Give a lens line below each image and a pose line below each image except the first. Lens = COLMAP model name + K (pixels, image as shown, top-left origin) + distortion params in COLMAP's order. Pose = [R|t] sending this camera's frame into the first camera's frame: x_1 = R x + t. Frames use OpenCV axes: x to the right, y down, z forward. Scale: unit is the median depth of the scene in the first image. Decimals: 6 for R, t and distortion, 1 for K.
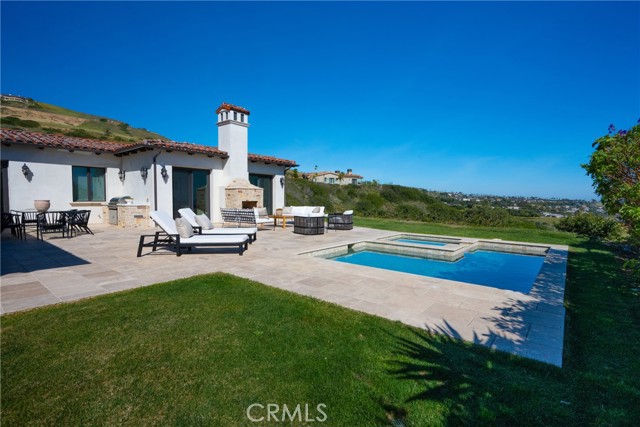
lens RADIAL K [[303.0, 0, 319.2], [0, 303.0, 211.3], [0, 0, 1]] dist [0.004247, 0.000571]
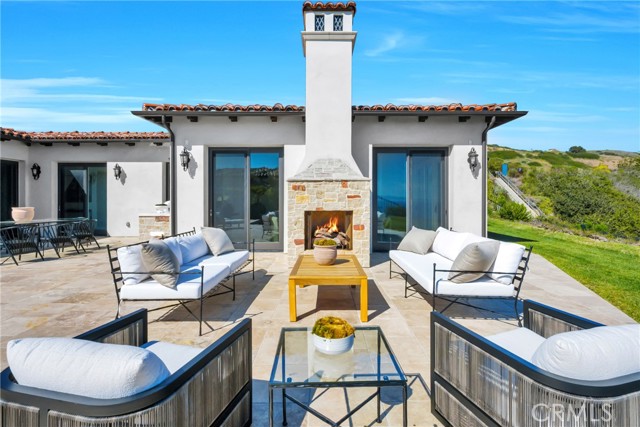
lens RADIAL K [[332.2, 0, 324.0], [0, 332.2, 197.1], [0, 0, 1]] dist [-0.003447, -0.000549]
pose [[0.637947, -0.013184, -0.769967, 0.102122], [-0.029054, 0.998729, -0.041174, -0.031583], [0.769532, 0.048637, 0.636754, 0.675965]]
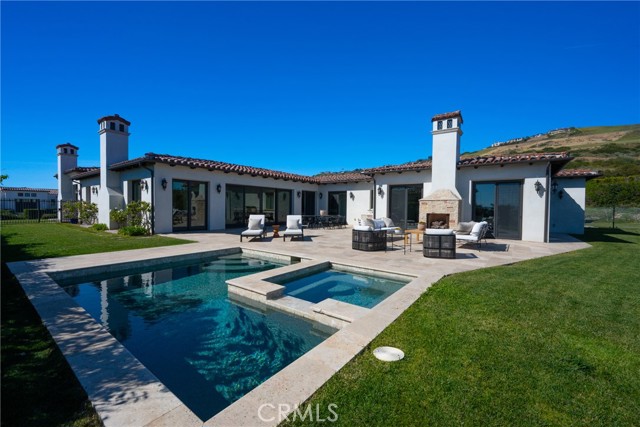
lens RADIAL K [[266.0, 0, 317.1], [0, 266.0, 213.0], [0, 0, 1]] dist [0.007275, -0.000220]
pose [[0.051599, 0.011586, -0.998601, 0.530583], [-0.059296, 0.998204, 0.008518, -0.019215], [0.996906, 0.058773, 0.052194, 0.561968]]
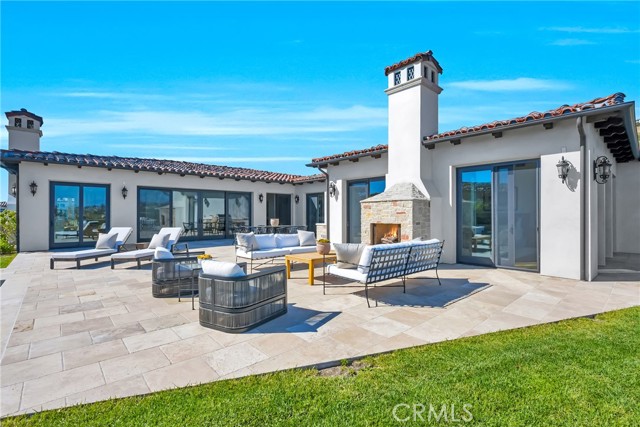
lens RADIAL K [[300.5, 0, 320.1], [0, 300.5, 209.6], [0, 0, 1]] dist [0.000213, 0.000541]
pose [[-0.140074, -0.025772, -0.989806, 0.300599], [-0.046917, 0.998711, -0.019364, -0.040315], [0.989029, 0.043726, -0.141102, 0.910285]]
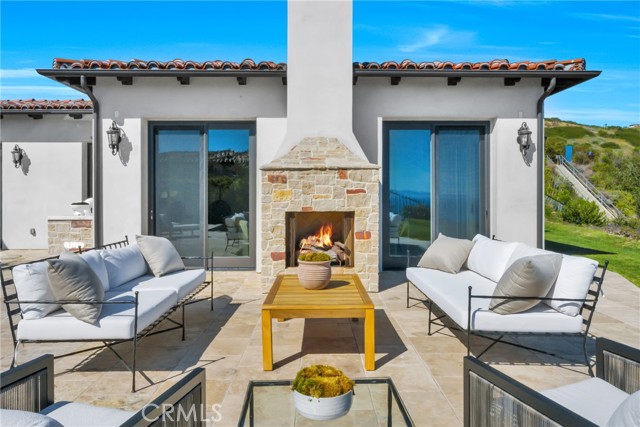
lens RADIAL K [[470.6, 0, 321.9], [0, 470.6, 192.9], [0, 0, 1]] dist [-0.001549, -0.006452]
pose [[0.649531, -0.013121, -0.760222, 0.100864], [-0.026826, 0.998833, -0.040159, -0.031590], [0.759862, 0.046478, 0.648421, 0.678666]]
